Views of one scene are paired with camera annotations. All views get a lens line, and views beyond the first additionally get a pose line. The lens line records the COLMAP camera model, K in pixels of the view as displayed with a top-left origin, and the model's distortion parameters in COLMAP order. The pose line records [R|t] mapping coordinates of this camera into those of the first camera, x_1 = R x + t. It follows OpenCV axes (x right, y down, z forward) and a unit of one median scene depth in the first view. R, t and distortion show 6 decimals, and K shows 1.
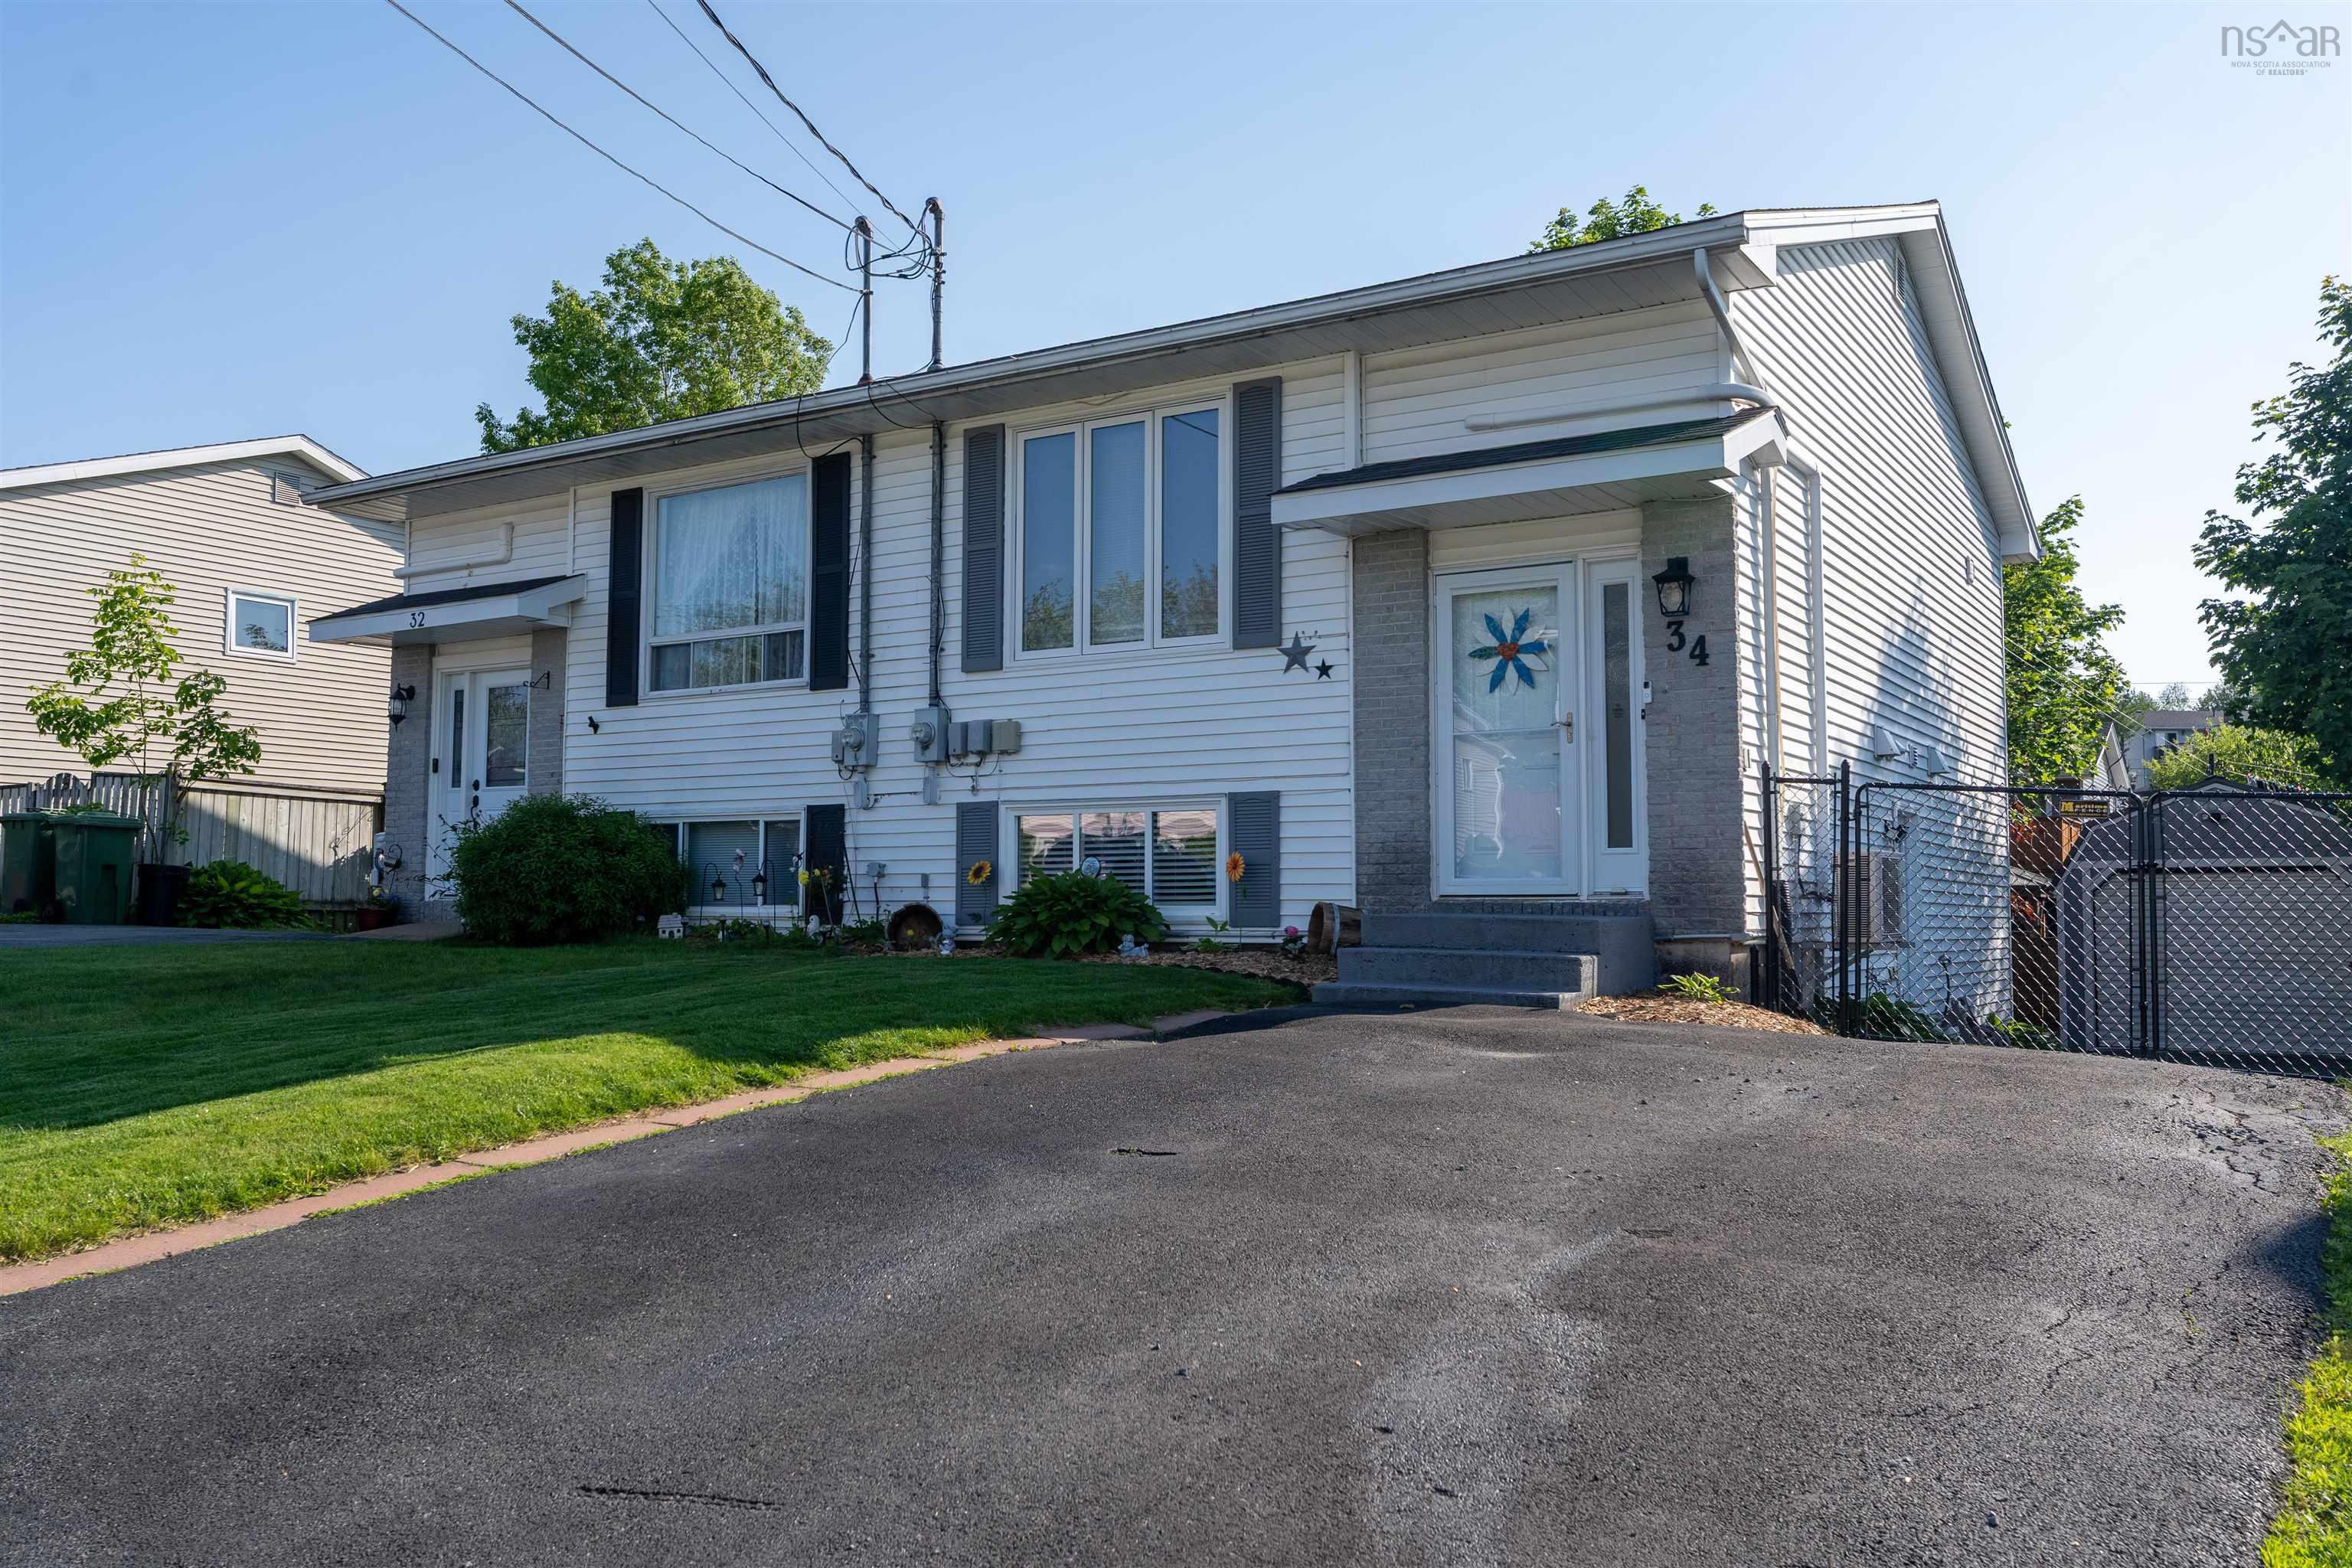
lens RADIAL K [[1945.5, 0, 1173.8], [0, 1945.5, 791.5], [0, 0, 1]] dist [-0.012132, 0.040417]
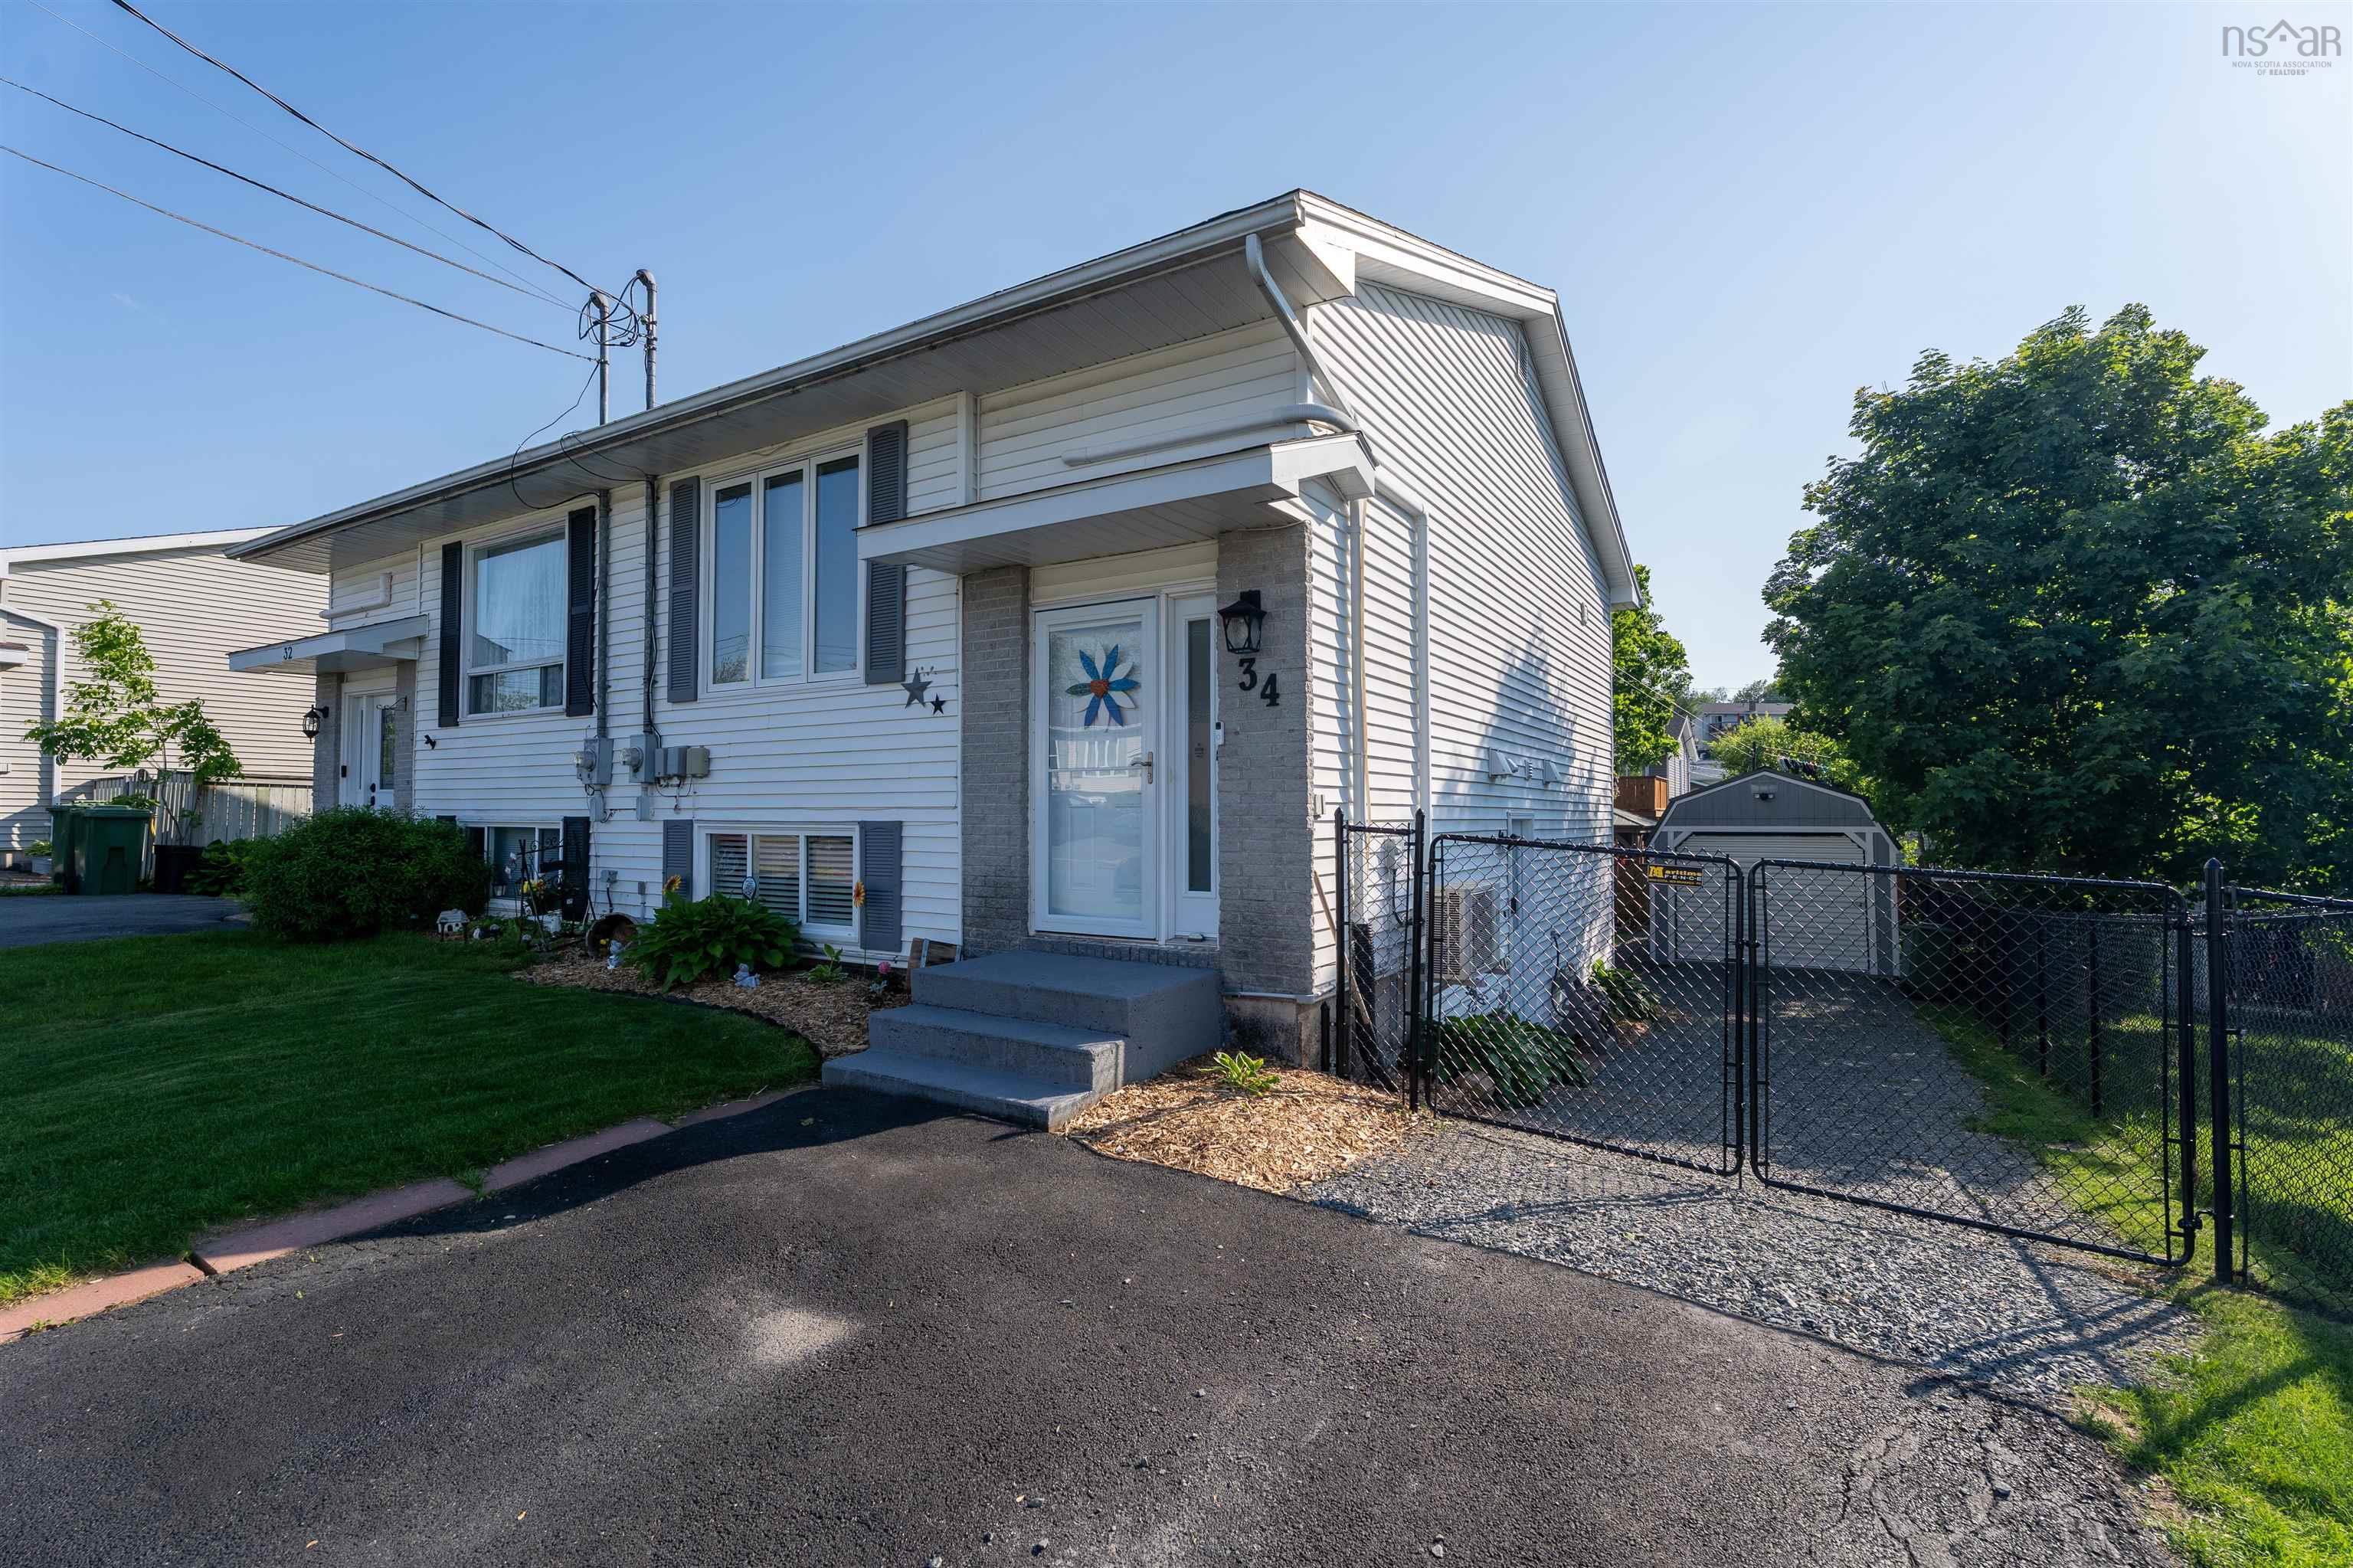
lens RADIAL K [[1091.5, 0, 1167.5], [0, 1091.5, 789.6], [0, 0, 1]] dist [0.005364, 0.000777]
pose [[0.999962, -0.002117, 0.008473, 0.186538], [0.001774, 0.999187, 0.040265, -0.039371], [-0.008552, -0.040248, 0.999153, 0.405004]]
